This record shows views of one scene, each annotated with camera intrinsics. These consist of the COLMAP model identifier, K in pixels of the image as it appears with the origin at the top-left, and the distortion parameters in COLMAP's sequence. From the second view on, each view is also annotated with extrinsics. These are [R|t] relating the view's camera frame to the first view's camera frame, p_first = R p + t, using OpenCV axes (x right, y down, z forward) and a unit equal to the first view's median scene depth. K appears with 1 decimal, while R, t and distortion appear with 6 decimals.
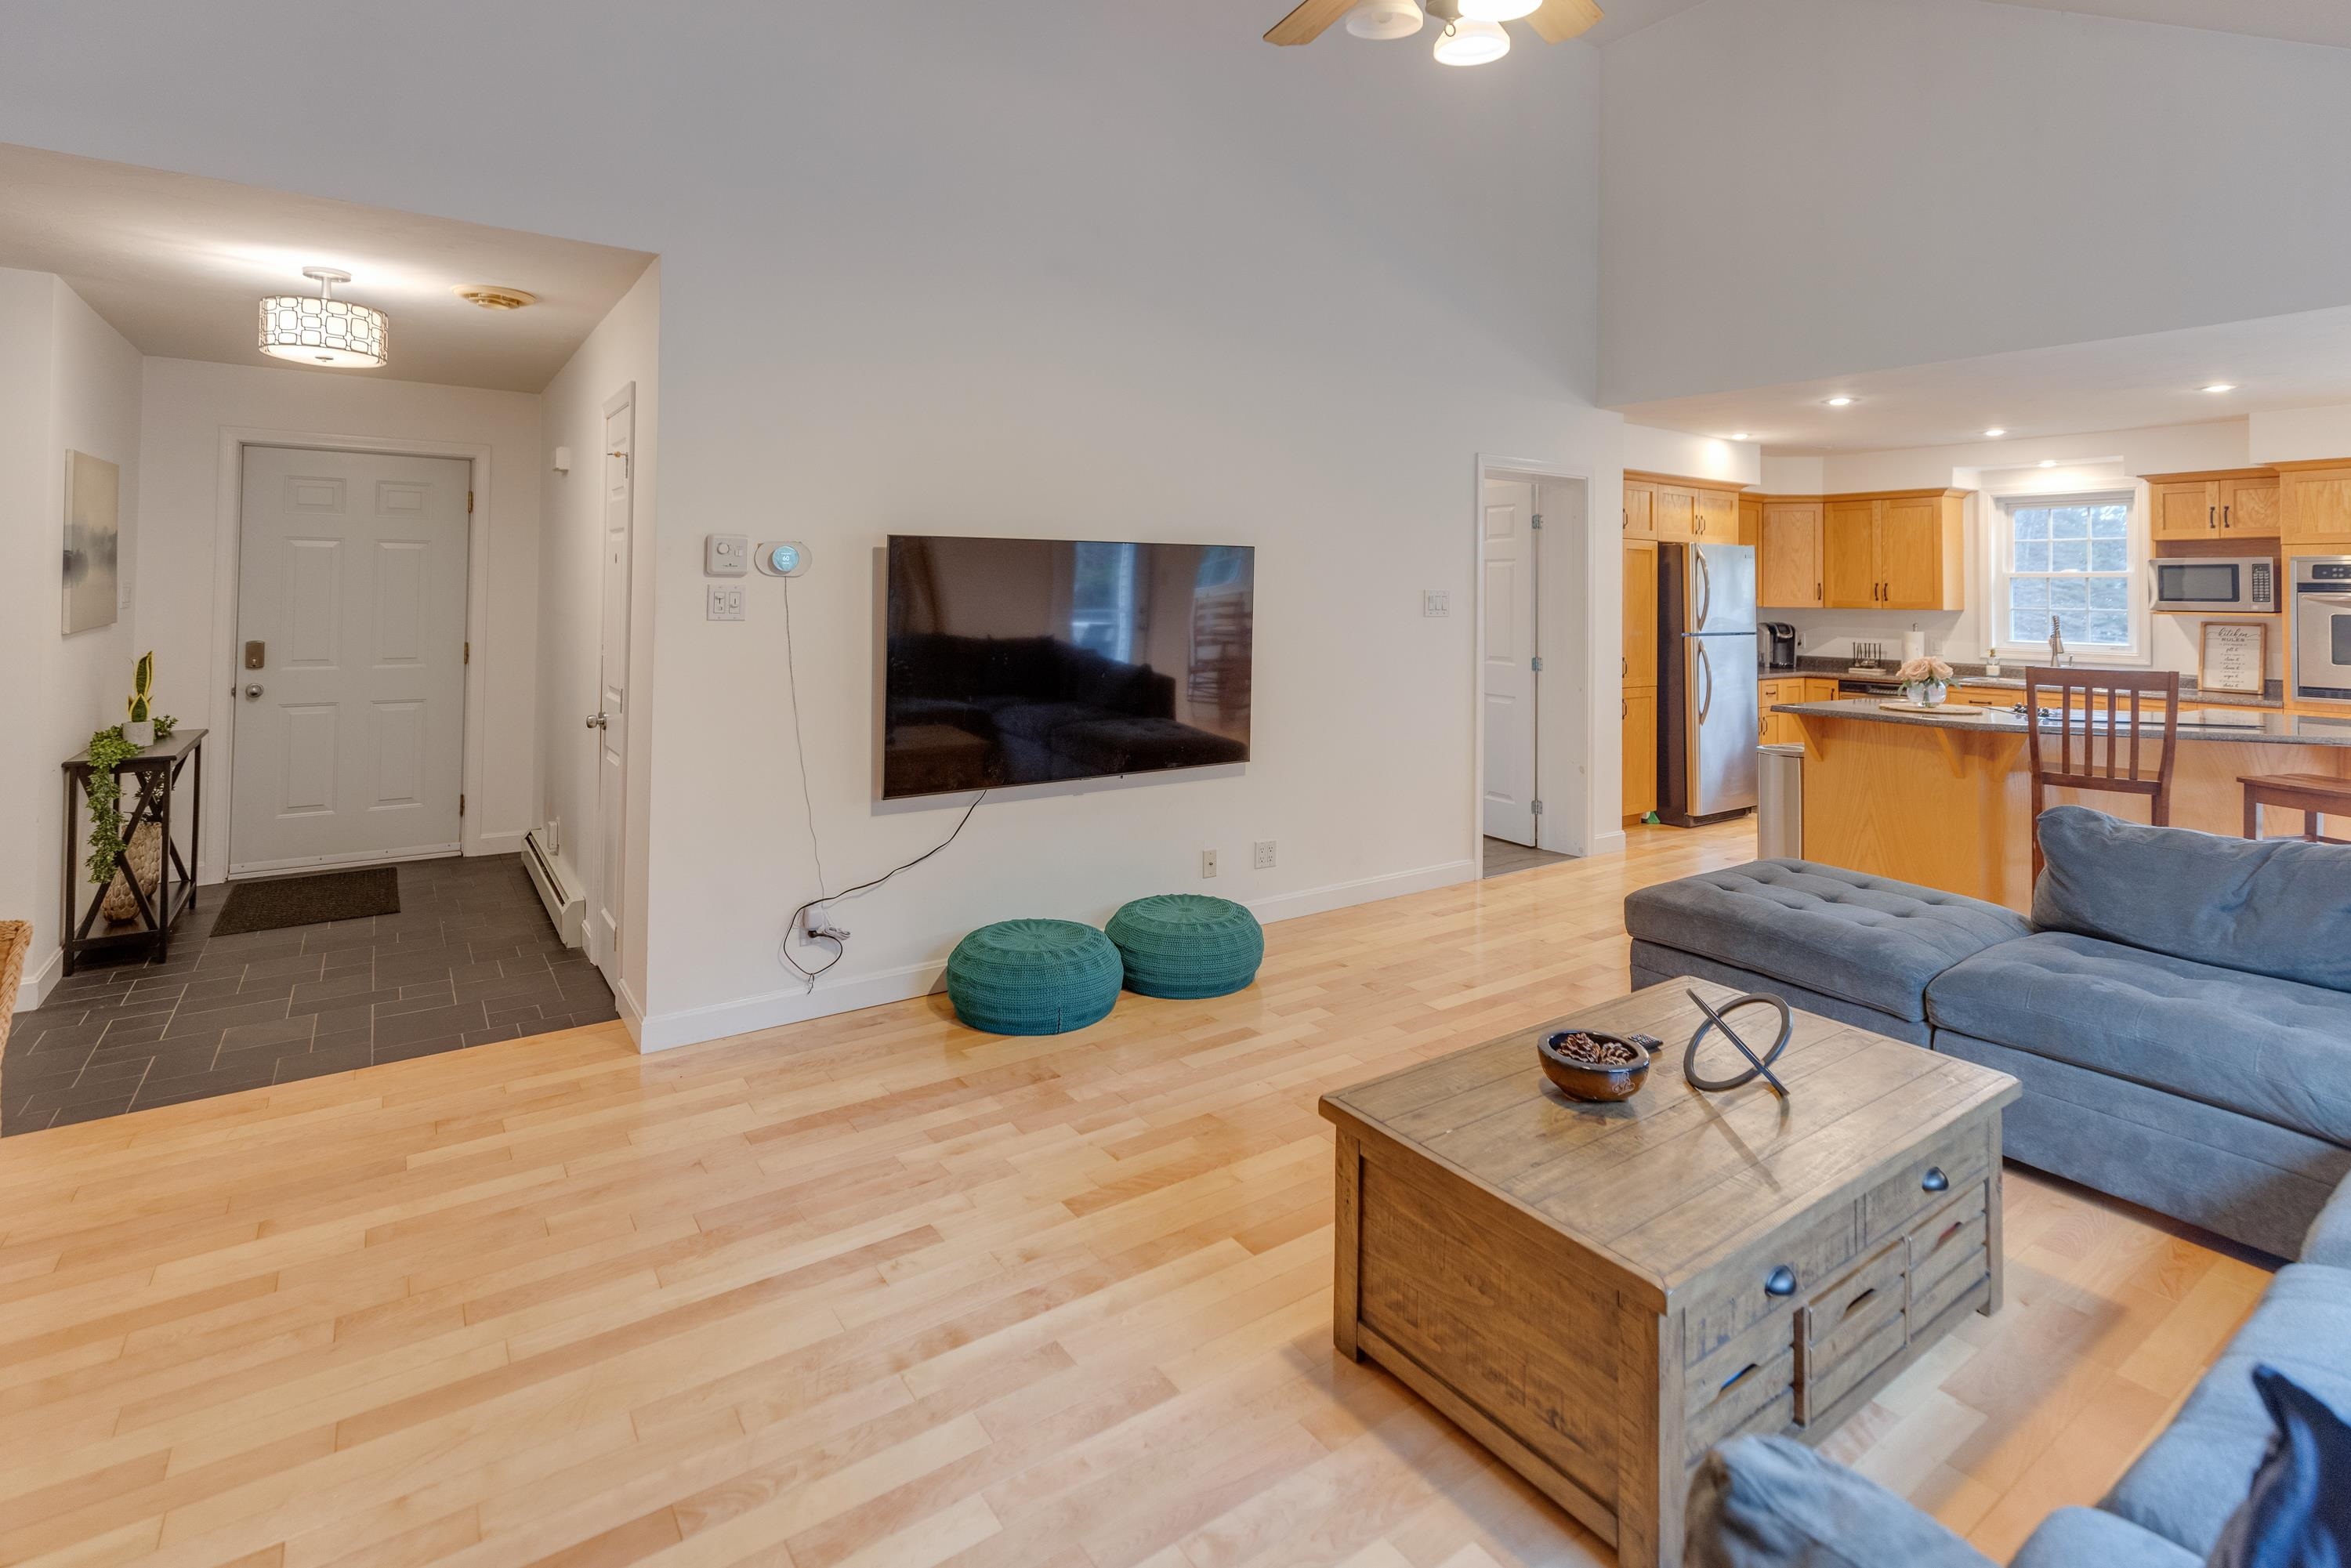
lens RADIAL K [[1121.6, 0, 1185.7], [0, 1121.6, 565.8], [0, 0, 1]] dist [0.005074, -0.000253]
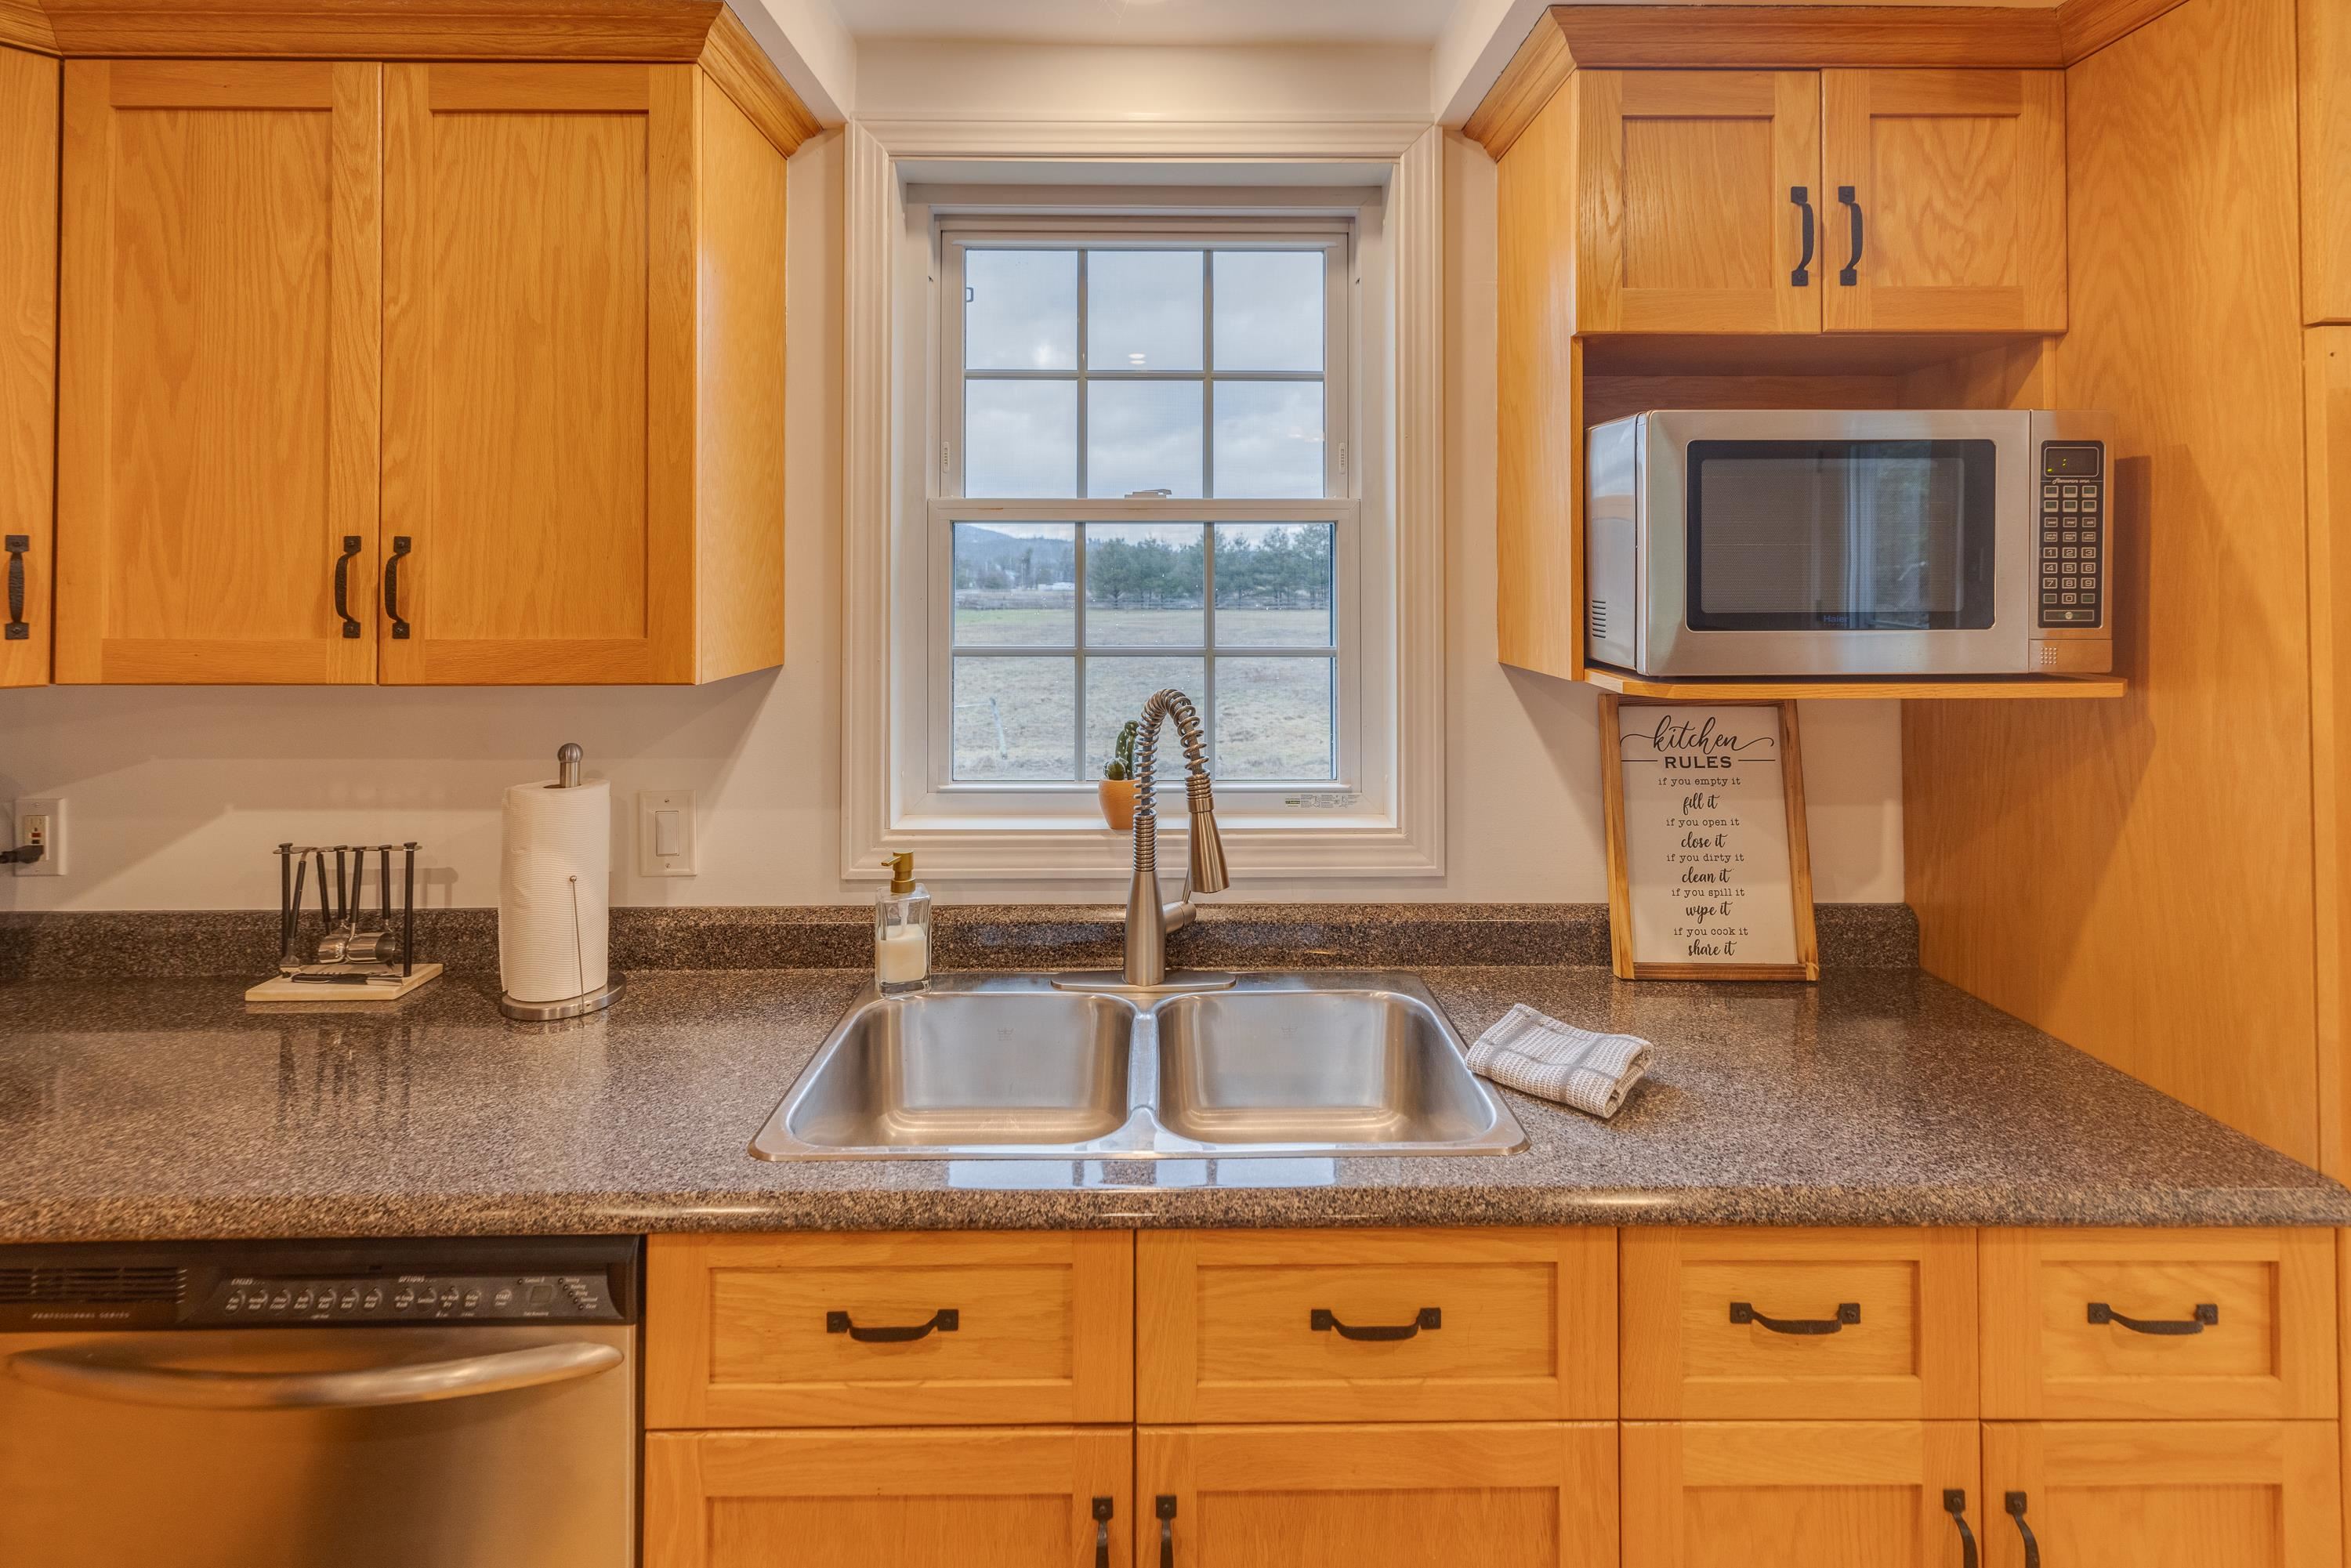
lens RADIAL K [[1121.6, 0, 1177.5], [0, 1121.6, 557.1], [0, 0, 1]] dist [0.005074, -0.000253]
pose [[0.561155, 0.002390, 0.827707, 0.635282], [-0.012966, 0.999899, 0.005903, 0.018568], [-0.827609, -0.014044, 0.561129, 0.933259]]
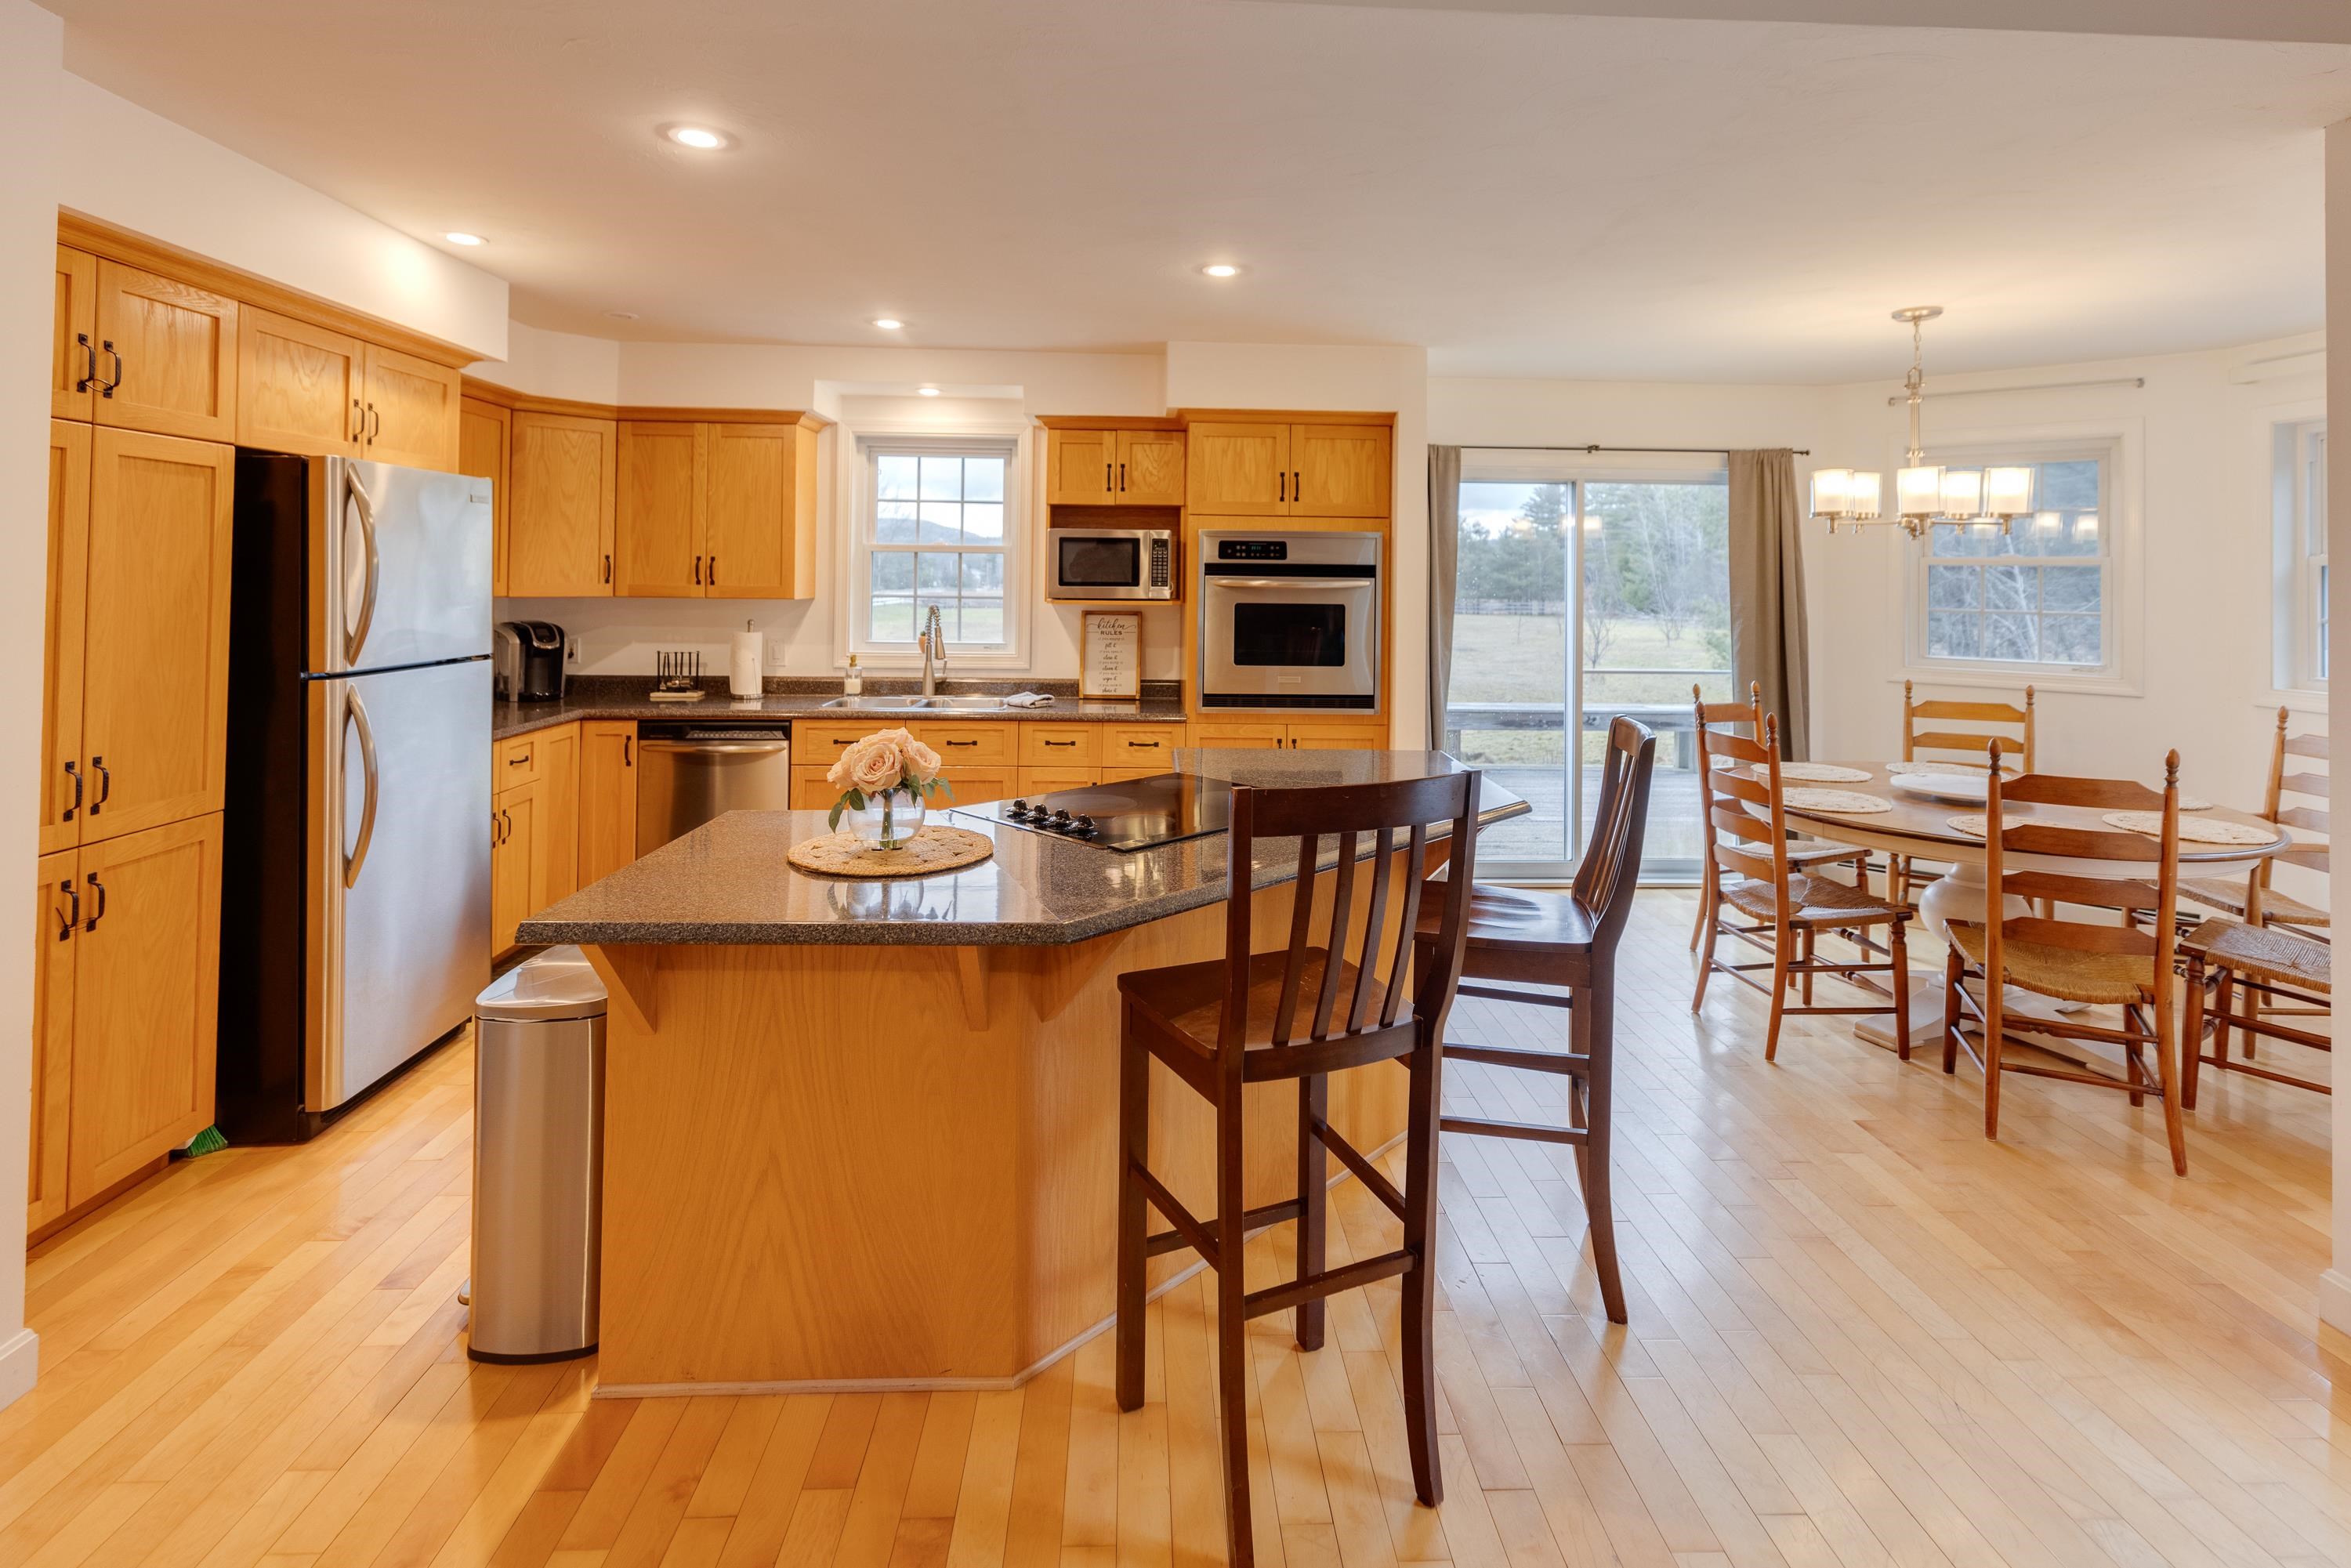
lens RADIAL K [[1121.6, 0, 1177.9], [0, 1121.6, 564.9], [0, 0, 1]] dist [0.005074, -0.000253]
pose [[0.533027, 0.005589, 0.846079, 0.270969], [-0.027926, 0.999550, 0.010990, 0.007075], [-0.845637, -0.029486, 0.532943, 0.521976]]
